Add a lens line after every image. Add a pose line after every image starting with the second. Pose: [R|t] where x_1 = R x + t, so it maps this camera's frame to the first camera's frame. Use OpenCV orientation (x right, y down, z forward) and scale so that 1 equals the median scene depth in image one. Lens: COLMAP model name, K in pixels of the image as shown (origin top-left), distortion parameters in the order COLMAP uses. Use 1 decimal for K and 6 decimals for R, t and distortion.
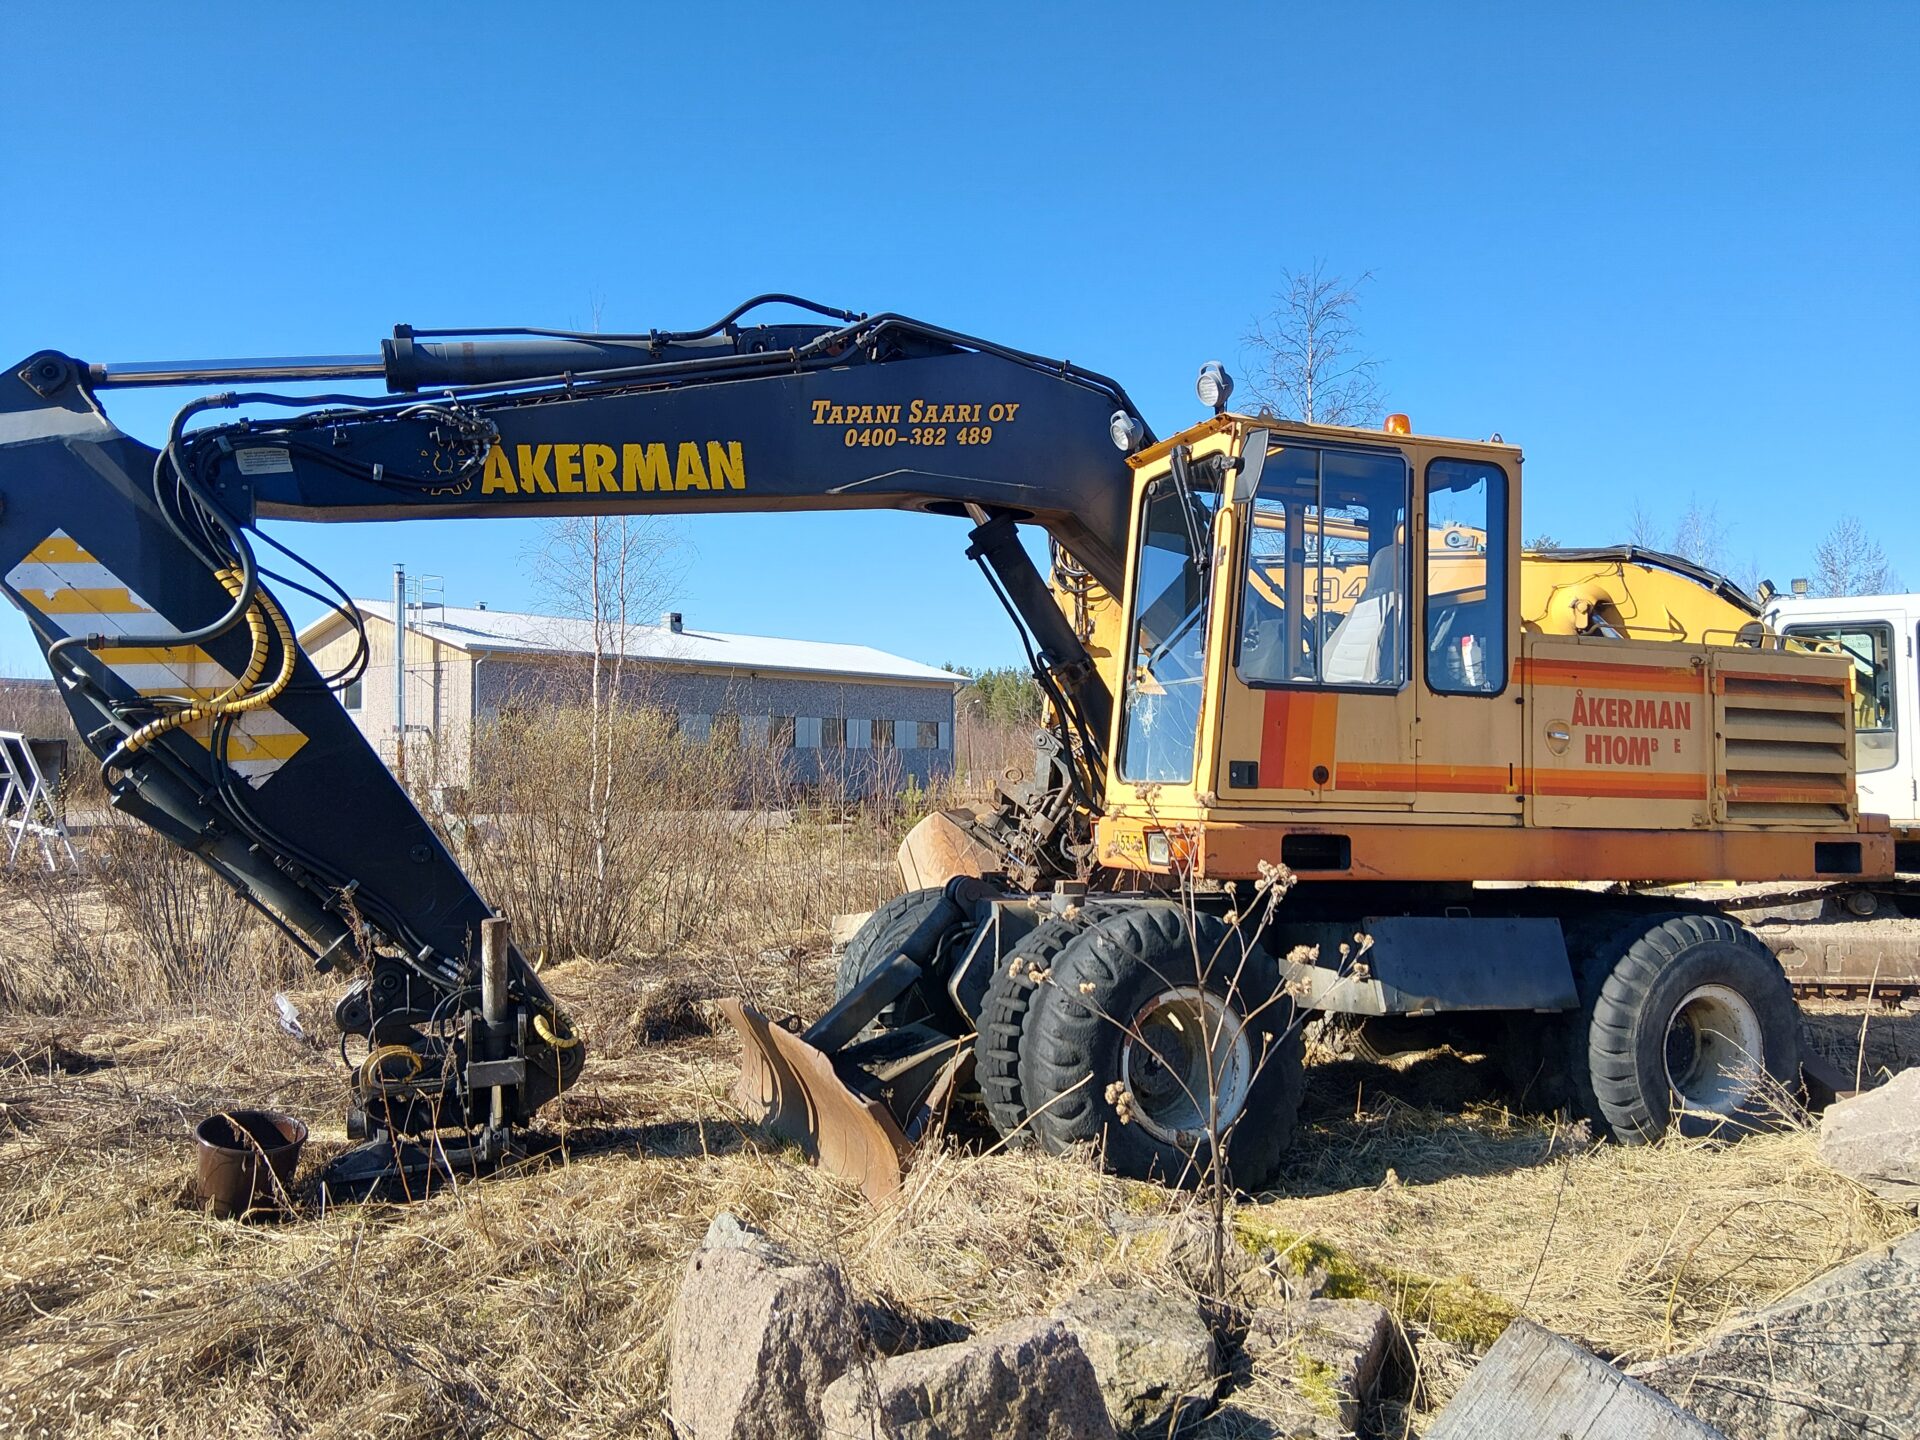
lens RADIAL K [[1456.3, 0, 969.0], [0, 1456.3, 709.2], [0, 0, 1]] dist [0.083377, -0.134779]
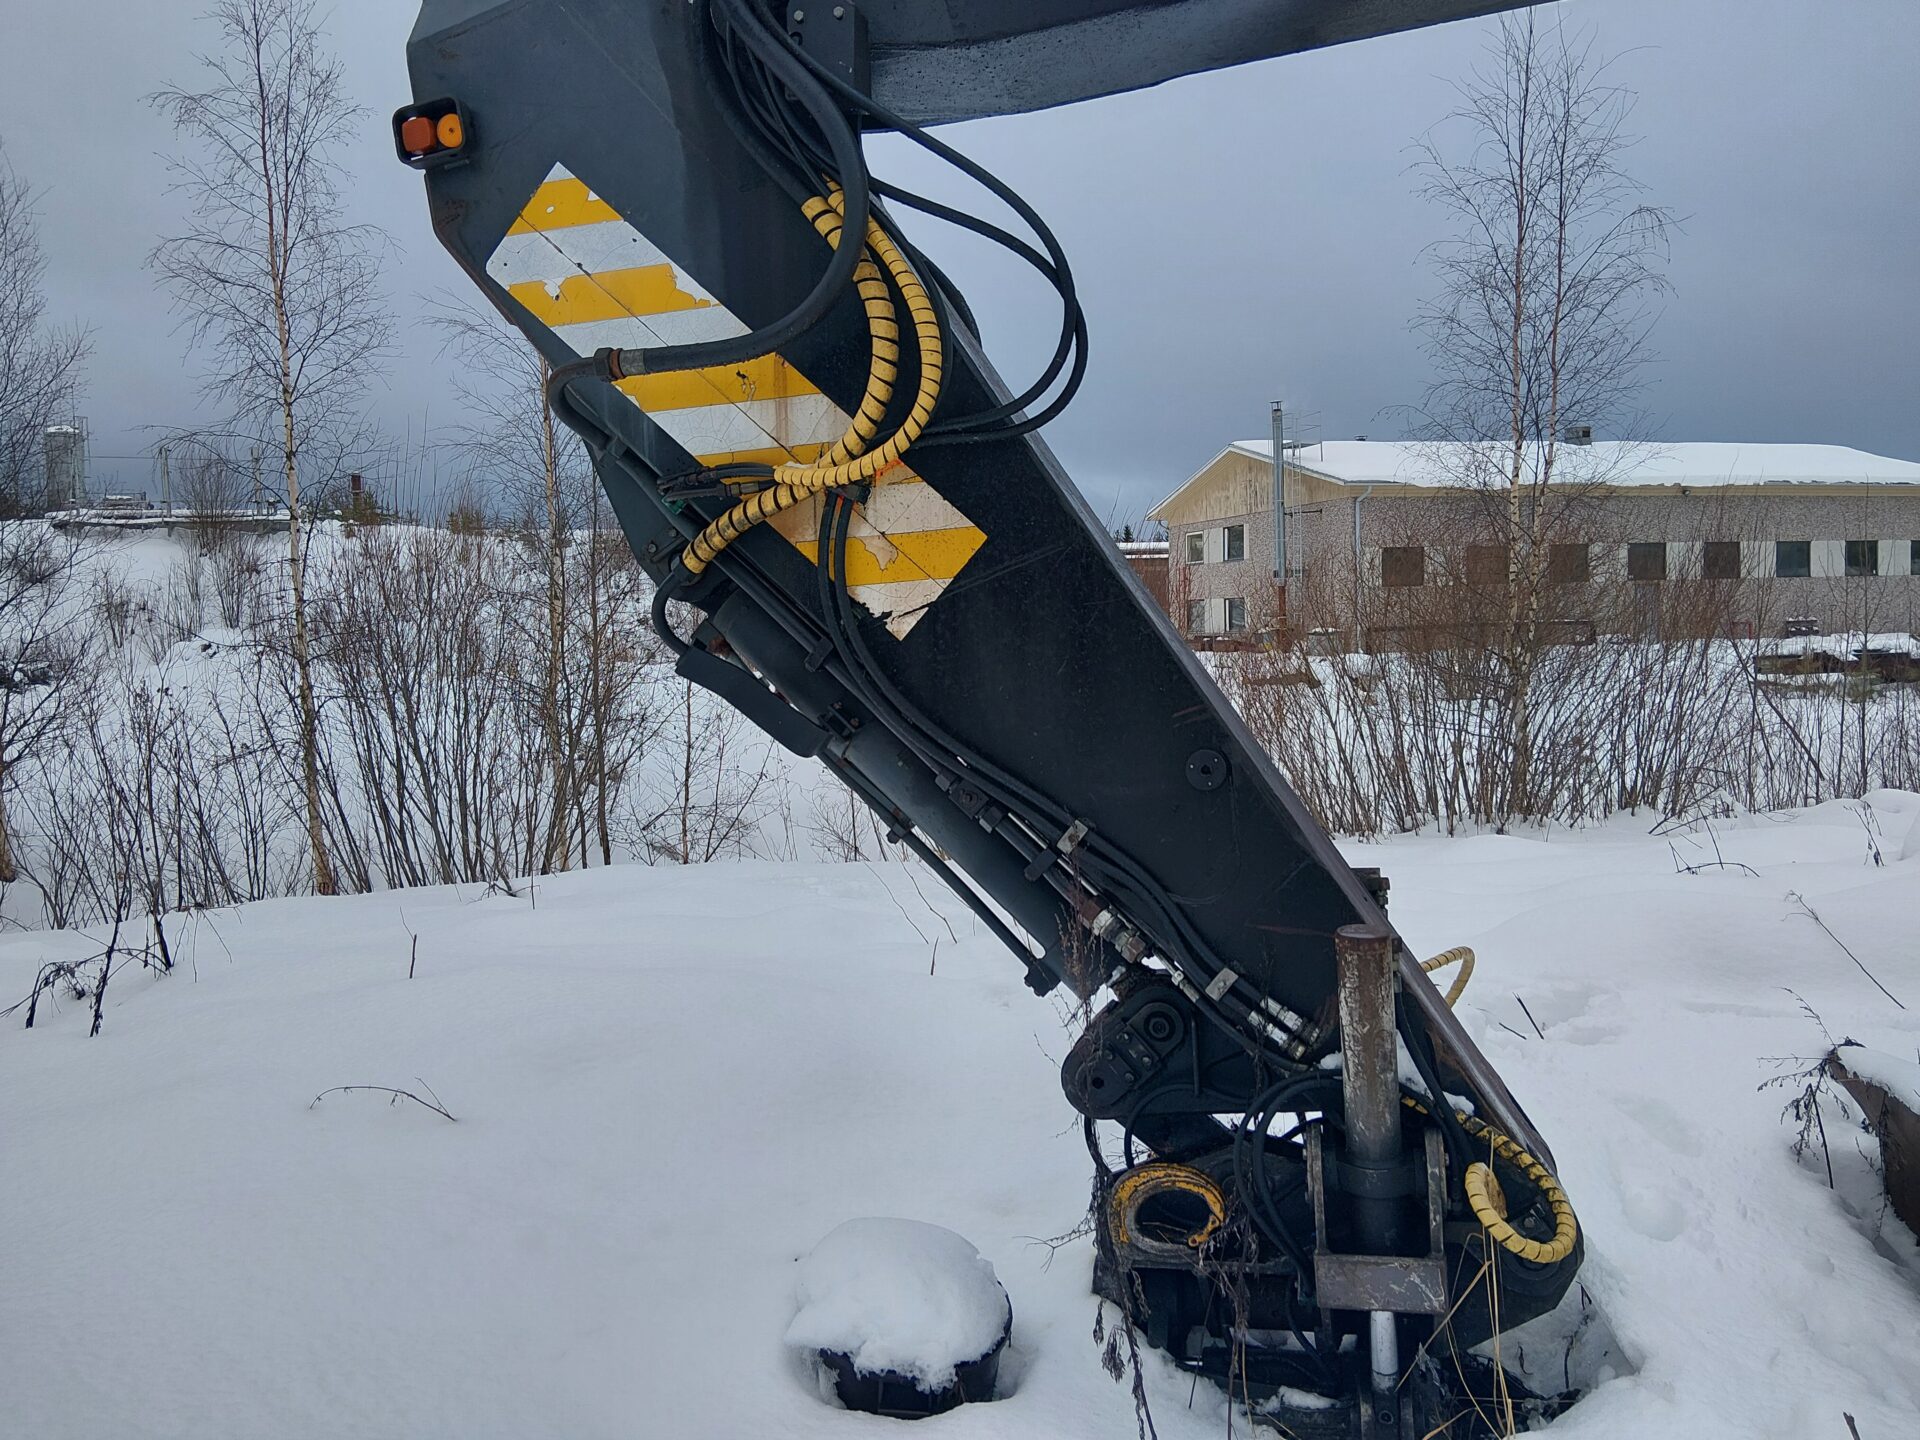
lens RADIAL K [[1456.3, 0, 952.0], [0, 1456.3, 711.5], [0, 0, 1]] dist [0.083377, -0.134779]
pose [[0.823634, 0.011118, -0.567013, -0.160297], [0.048834, 0.994704, 0.090439, 0.030565], [0.565015, -0.102178, 0.818729, 0.524489]]
